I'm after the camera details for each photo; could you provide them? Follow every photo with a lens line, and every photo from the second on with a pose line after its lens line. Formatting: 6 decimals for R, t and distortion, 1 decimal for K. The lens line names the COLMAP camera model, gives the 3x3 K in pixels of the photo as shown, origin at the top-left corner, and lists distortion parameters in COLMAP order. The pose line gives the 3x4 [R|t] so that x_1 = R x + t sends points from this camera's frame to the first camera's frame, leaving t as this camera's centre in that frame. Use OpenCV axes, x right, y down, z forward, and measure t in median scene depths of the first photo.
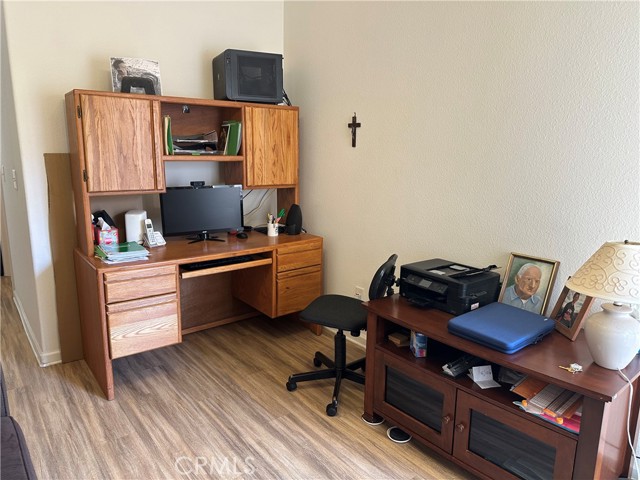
lens RADIAL K [[448.8, 0, 320.2], [0, 448.8, 237.2], [0, 0, 1]] dist [0.061303, -0.071439]
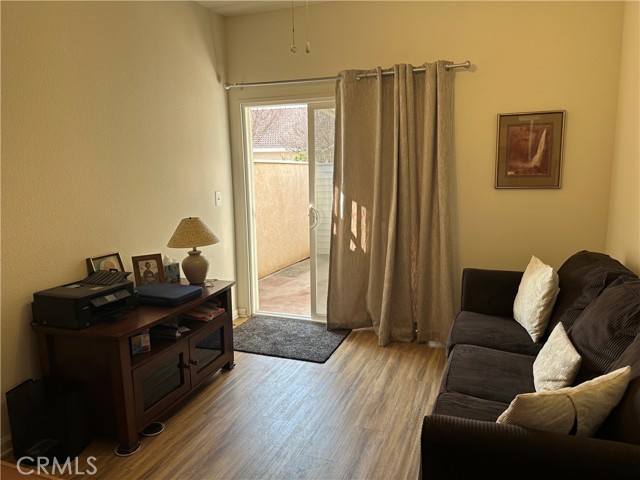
lens RADIAL K [[448.8, 0, 320.9], [0, 448.8, 239.1], [0, 0, 1]] dist [0.061303, -0.071439]
pose [[-0.518363, -0.135591, 0.844343, -0.929358], [0.168570, 0.951776, 0.256333, -0.224486], [-0.838382, 0.275204, -0.470509, 1.074908]]
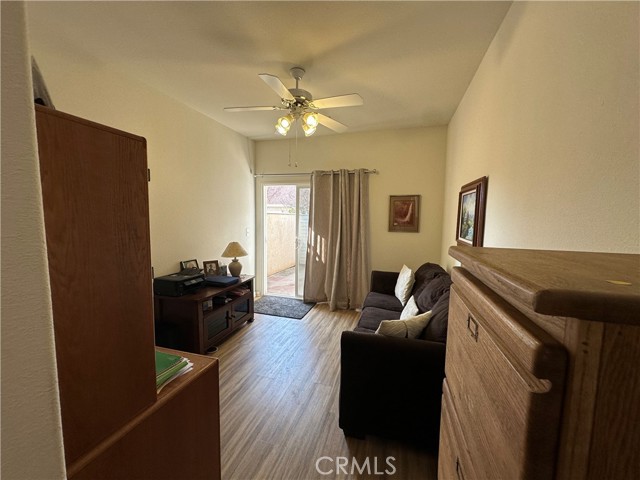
lens RADIAL K [[258.6, 0, 319.3], [0, 258.6, 238.5], [0, 0, 1]] dist [0.002310, 0.000995]
pose [[-0.569886, -0.089730, 0.816810, -1.096404], [0.131558, 0.971235, 0.198482, -0.260511], [-0.811125, 0.220569, -0.541688, 1.161896]]
